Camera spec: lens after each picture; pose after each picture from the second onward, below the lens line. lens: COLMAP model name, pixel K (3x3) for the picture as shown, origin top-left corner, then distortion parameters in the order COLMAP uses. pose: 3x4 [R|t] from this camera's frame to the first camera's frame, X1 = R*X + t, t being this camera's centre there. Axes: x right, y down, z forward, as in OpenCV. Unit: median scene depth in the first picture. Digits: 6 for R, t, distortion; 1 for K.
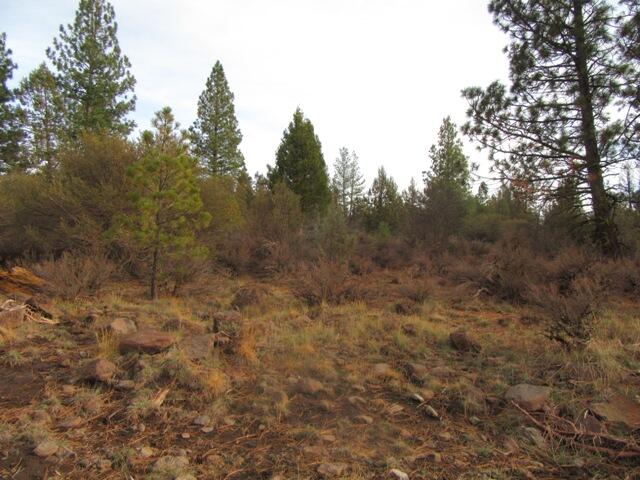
lens RADIAL K [[471.3, 0, 317.4], [0, 471.3, 239.1], [0, 0, 1]] dist [-0.009698, 0.002839]
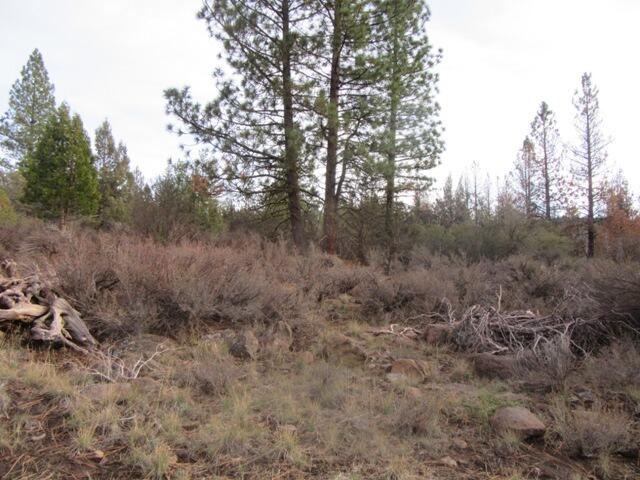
lens RADIAL K [[471.3, 0, 319.0], [0, 471.3, 239.7], [0, 0, 1]] dist [-0.009698, 0.002839]
pose [[0.977929, 0.008137, 0.208781, 5.361250], [-0.006180, 0.999931, -0.010026, 0.295025], [-0.208848, 0.008514, 0.977911, -1.125957]]
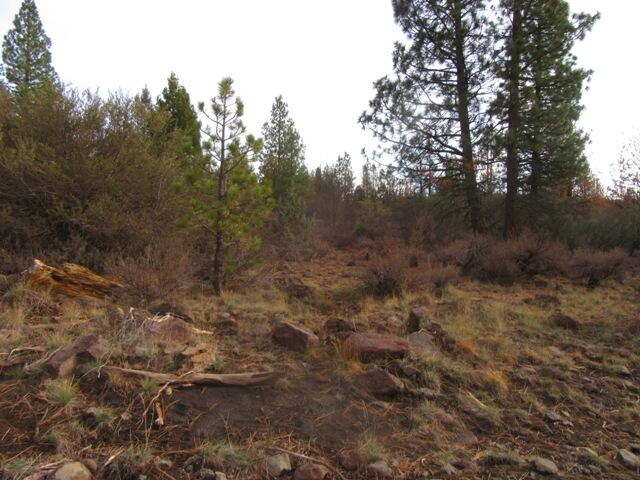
lens RADIAL K [[471.3, 0, 324.1], [0, 471.3, 244.1], [0, 0, 1]] dist [-0.009698, 0.002839]
pose [[0.922091, -0.001628, 0.386969, -1.901169], [-0.023101, 0.997976, 0.059245, -0.099152], [-0.386282, -0.063569, 0.920187, 0.404984]]
